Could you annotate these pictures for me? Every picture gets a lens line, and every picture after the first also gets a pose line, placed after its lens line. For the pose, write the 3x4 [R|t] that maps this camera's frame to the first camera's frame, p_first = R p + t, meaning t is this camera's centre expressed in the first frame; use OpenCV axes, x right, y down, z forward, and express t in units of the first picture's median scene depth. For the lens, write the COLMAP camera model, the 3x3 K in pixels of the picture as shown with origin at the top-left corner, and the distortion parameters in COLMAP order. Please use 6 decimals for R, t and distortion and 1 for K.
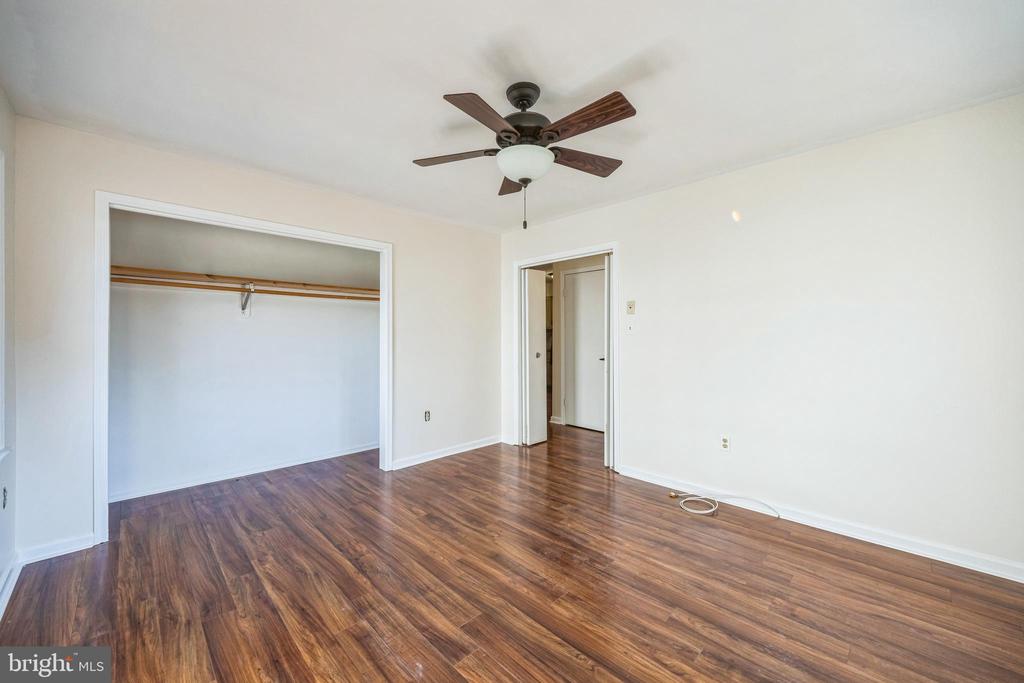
lens RADIAL K [[397.6, 0, 511.9], [0, 397.6, 338.5], [0, 0, 1]] dist [-0.000372, -0.000006]
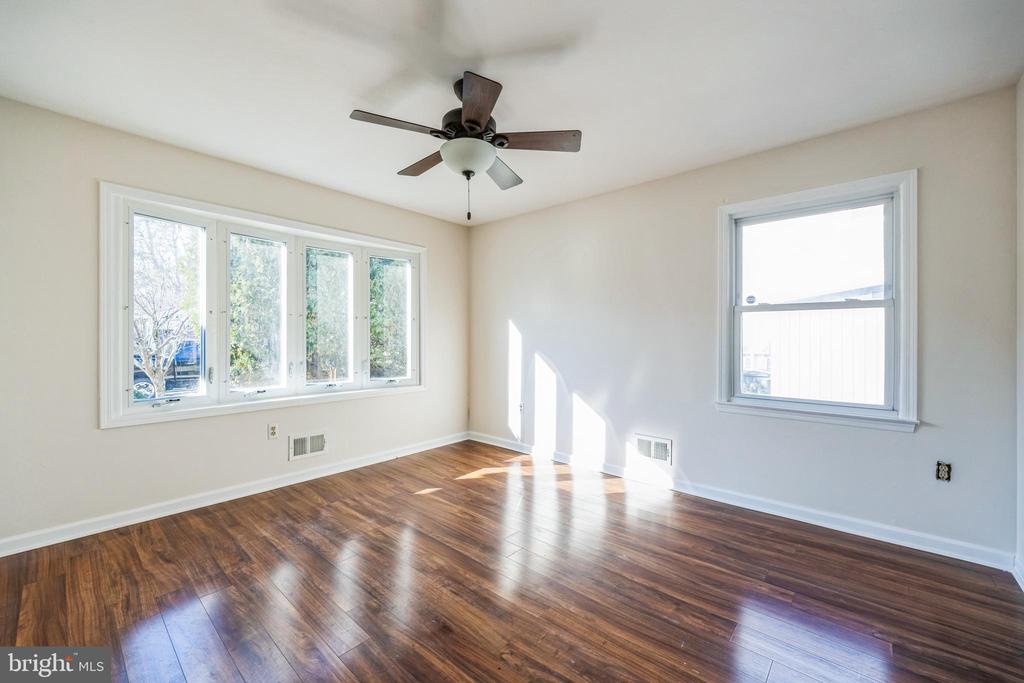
lens RADIAL K [[397.6, 0, 511.9], [0, 397.6, 338.5], [0, 0, 1]] dist [-0.000372, -0.000006]
pose [[-0.997616, -0.000436, -0.069002, -0.009066], [-0.001272, 0.999926, 0.012083, 0.021465], [0.068992, 0.012142, -0.997543, 2.001502]]
